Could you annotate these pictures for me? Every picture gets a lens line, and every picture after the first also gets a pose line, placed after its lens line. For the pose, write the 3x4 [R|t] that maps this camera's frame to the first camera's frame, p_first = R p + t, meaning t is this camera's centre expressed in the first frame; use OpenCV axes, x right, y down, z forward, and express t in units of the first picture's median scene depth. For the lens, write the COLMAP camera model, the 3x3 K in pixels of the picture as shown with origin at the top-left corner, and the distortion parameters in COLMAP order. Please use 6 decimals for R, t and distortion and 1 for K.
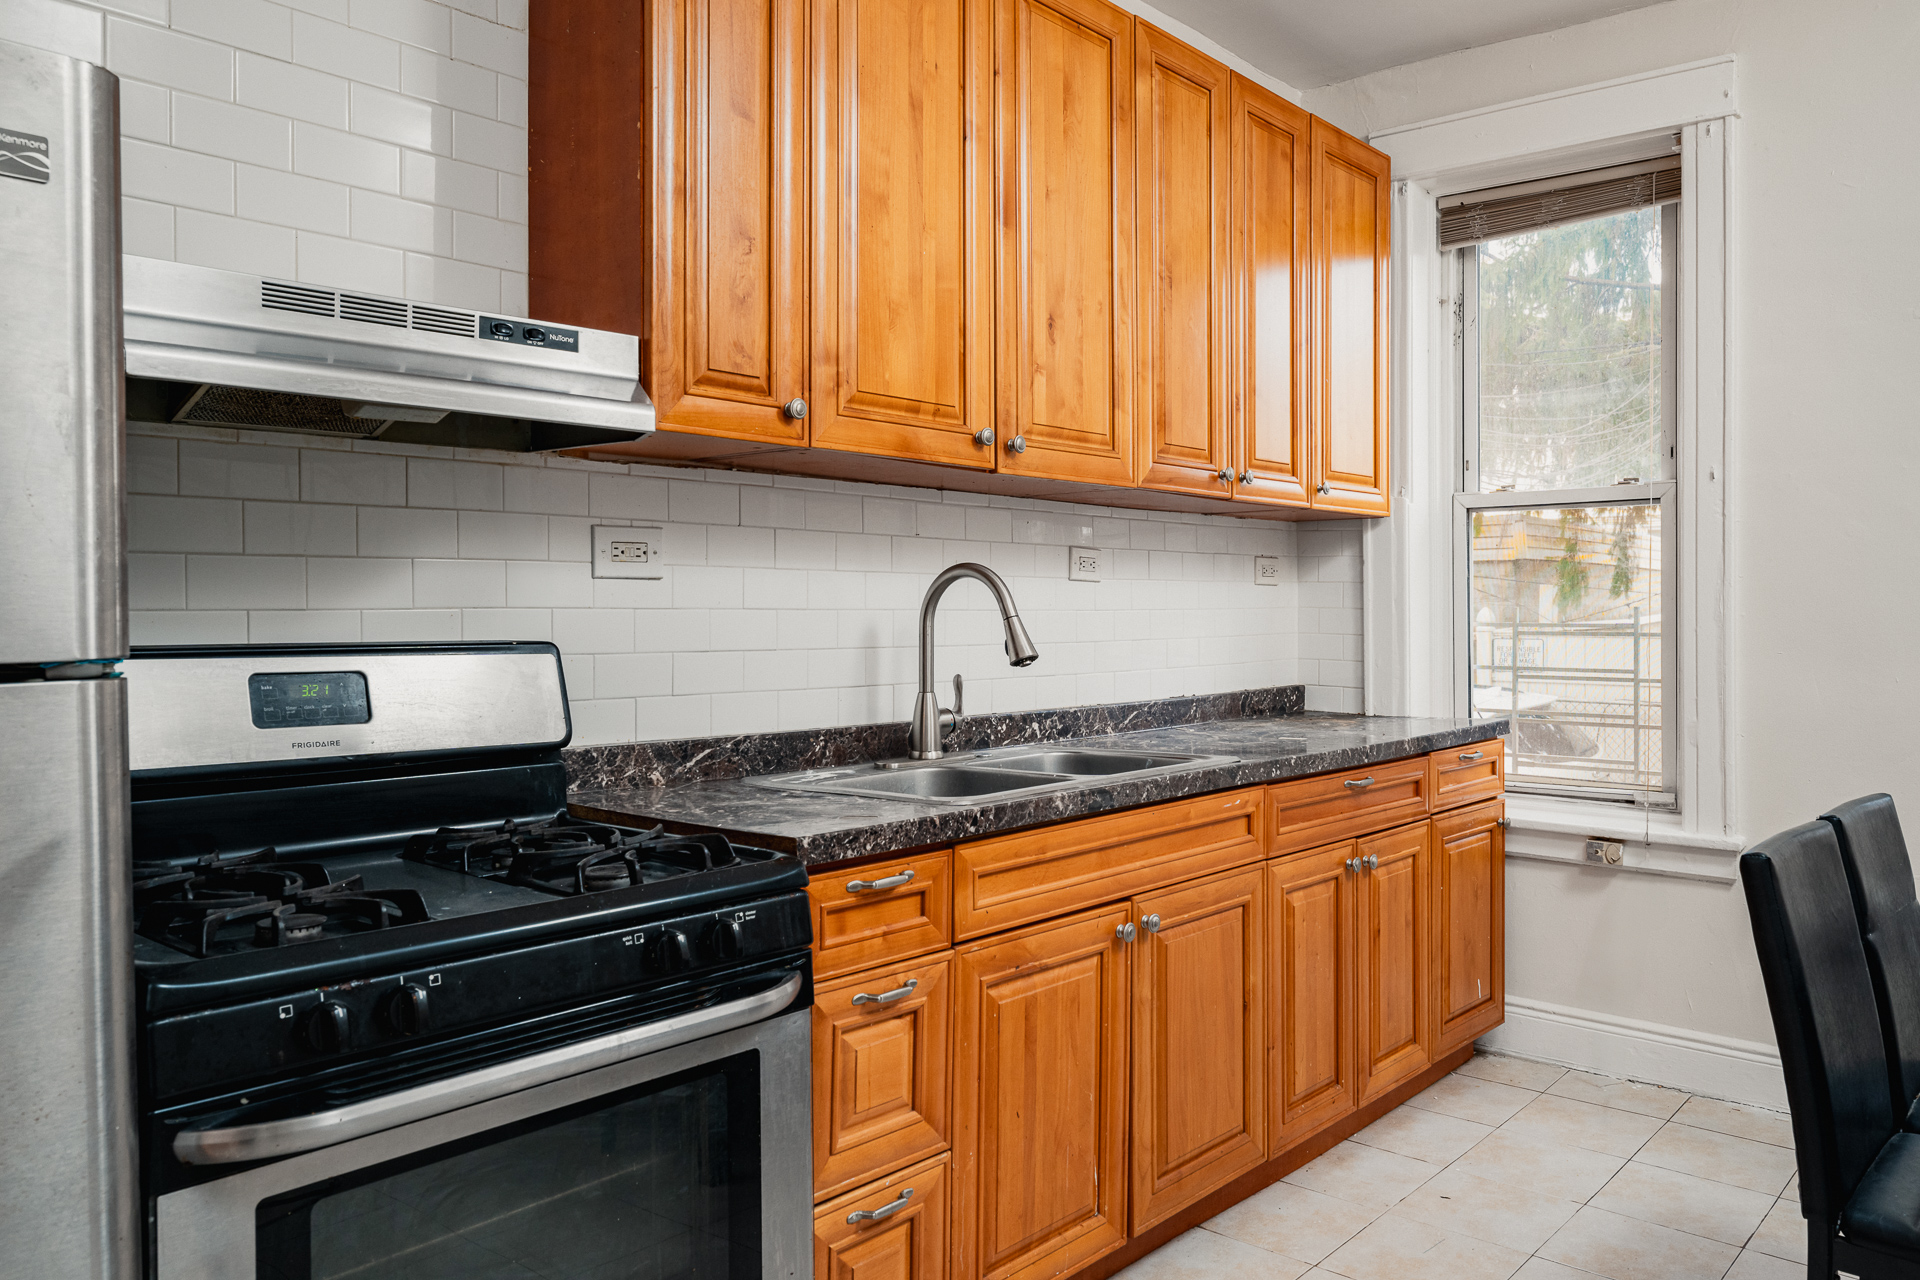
lens RADIAL K [[1415.8, 0, 971.7], [0, 1415.8, 631.0], [0, 0, 1]] dist [-0.011587, -0.002600]
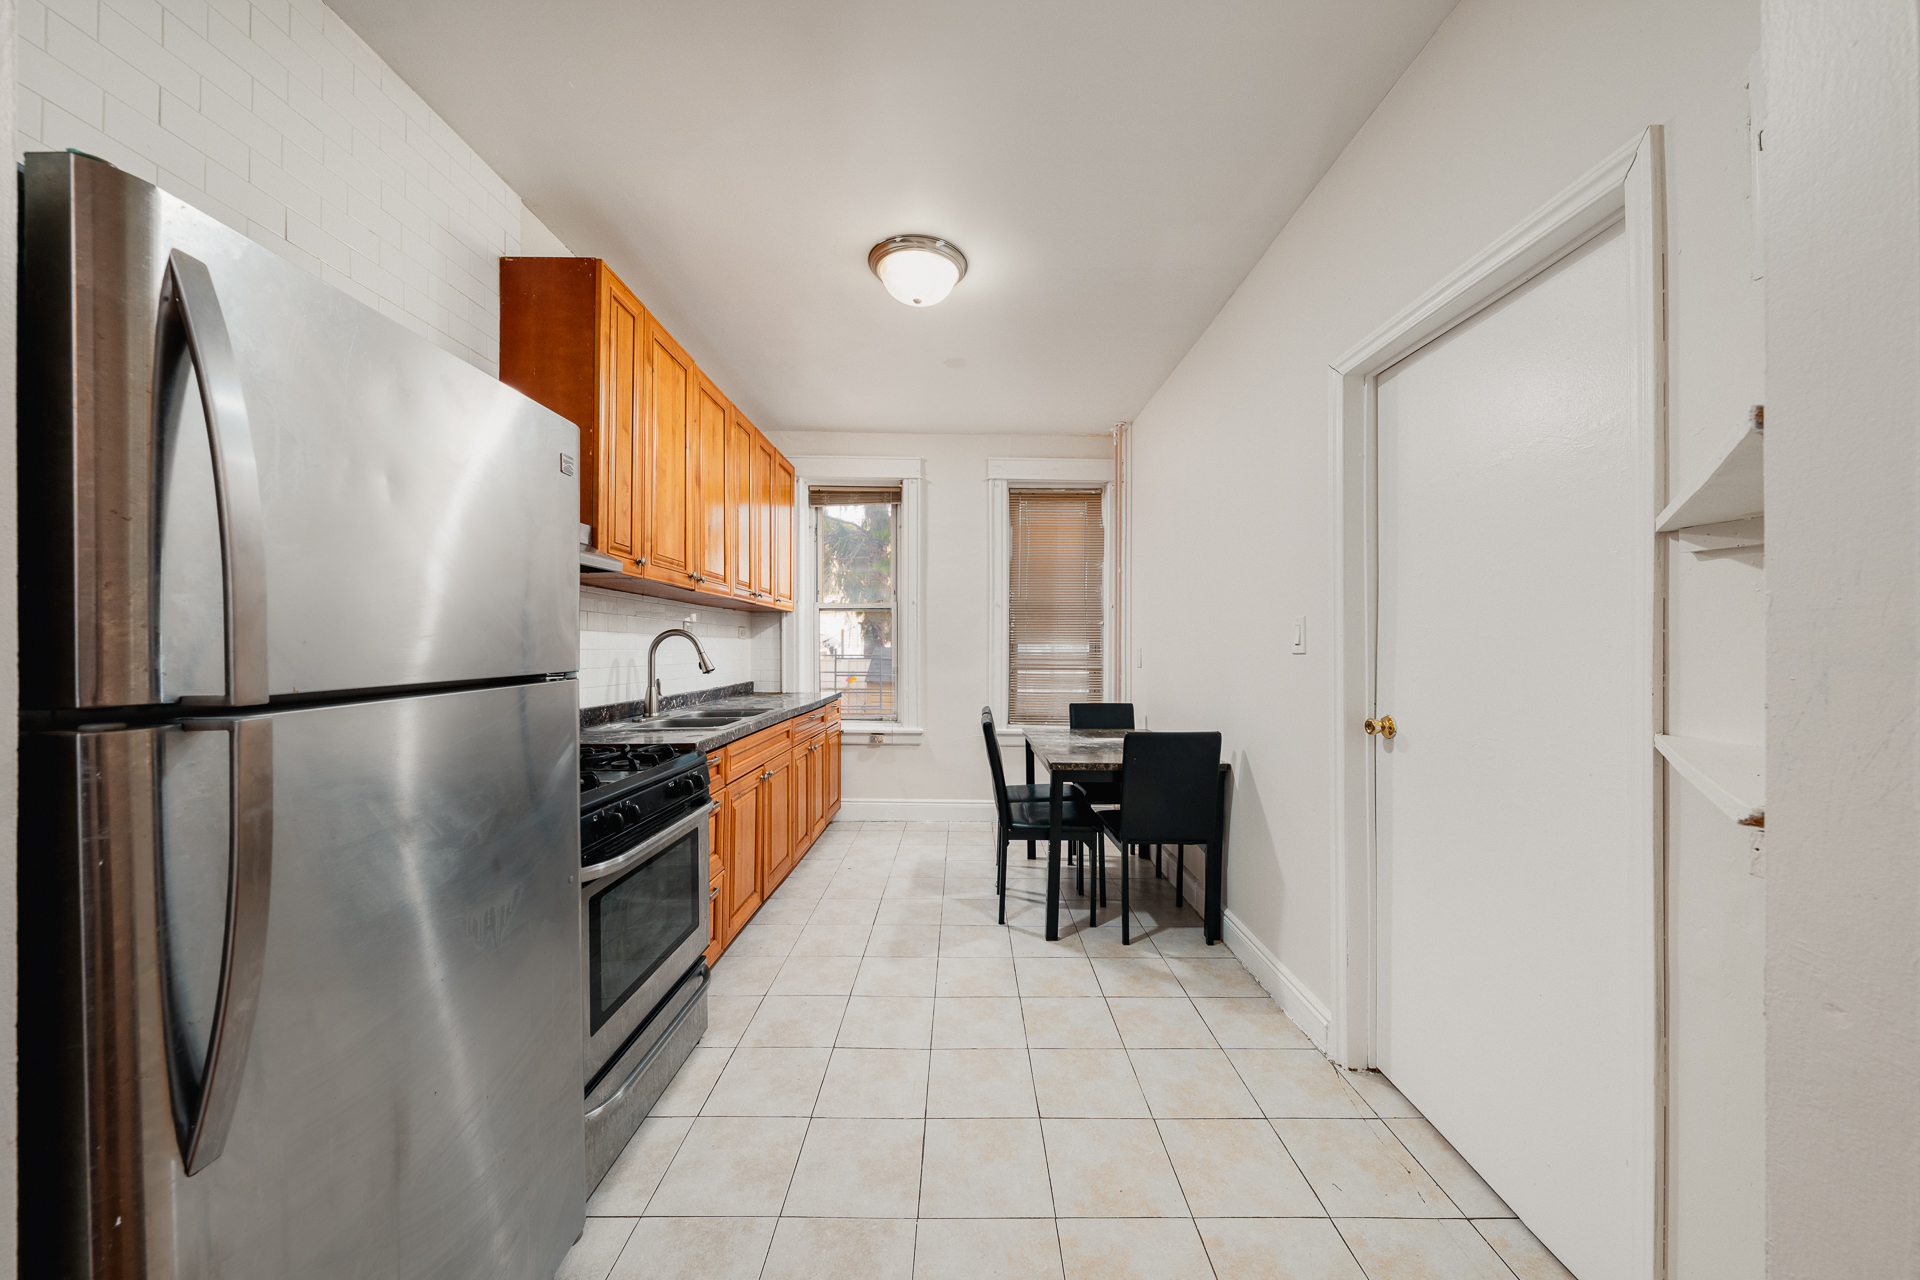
lens RADIAL K [[659.1, 0, 966.3], [0, 659.1, 650.0], [0, 0, 1]] dist [0.000412, 0.000114]
pose [[0.763744, -0.000141, 0.645519, -0.253144], [0.009101, 0.999903, -0.010549, 0.001011], [-0.645455, 0.013931, 0.763672, -0.087054]]
